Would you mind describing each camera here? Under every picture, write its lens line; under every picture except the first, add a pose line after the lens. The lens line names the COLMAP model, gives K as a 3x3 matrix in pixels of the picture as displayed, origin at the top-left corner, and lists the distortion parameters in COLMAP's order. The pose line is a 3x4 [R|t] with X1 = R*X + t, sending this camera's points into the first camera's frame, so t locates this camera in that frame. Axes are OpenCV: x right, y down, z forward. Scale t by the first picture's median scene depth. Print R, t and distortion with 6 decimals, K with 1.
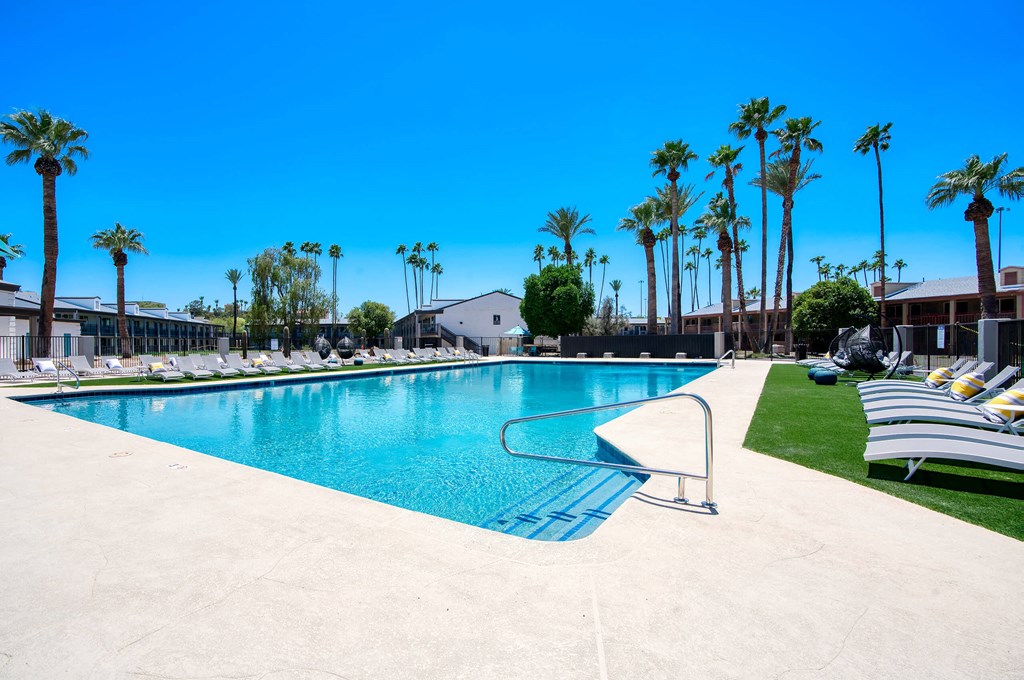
lens RADIAL K [[484.0, 0, 503.2], [0, 484.0, 333.2], [0, 0, 1]] dist [-0.047966, 0.016108]
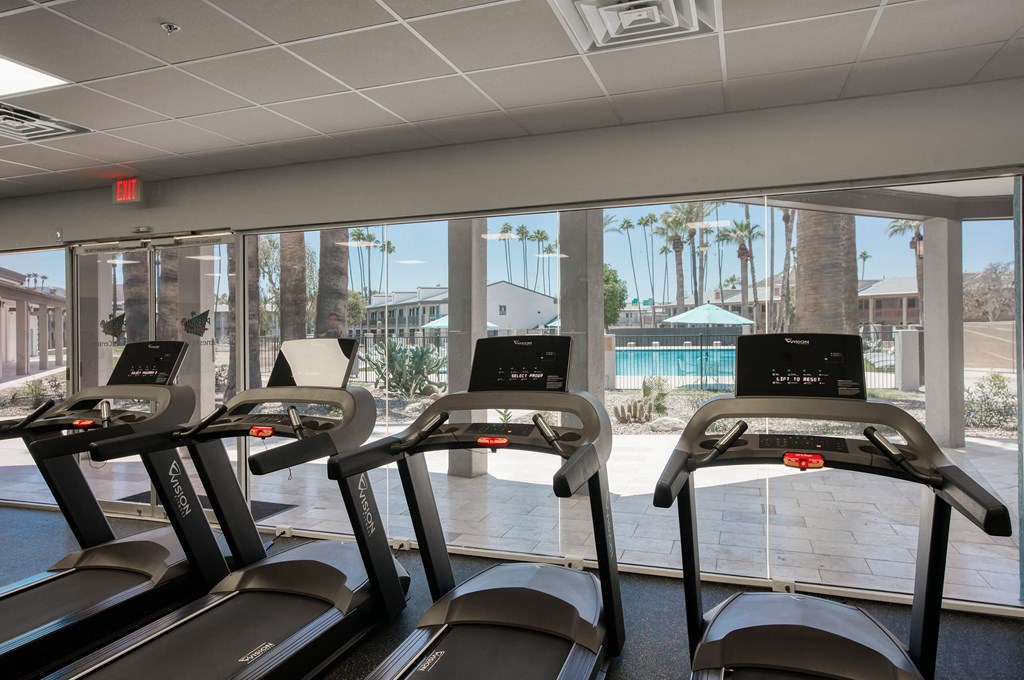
lens RADIAL K [[686.0, 0, 521.6], [0, 686.0, 307.0], [0, 0, 1]] dist [0.023573, -0.001529]
pose [[0.969320, -0.002058, 0.245795, -0.475347], [0.005326, 0.999906, -0.012631, -0.024914], [-0.245745, 0.013553, 0.969240, -0.522690]]
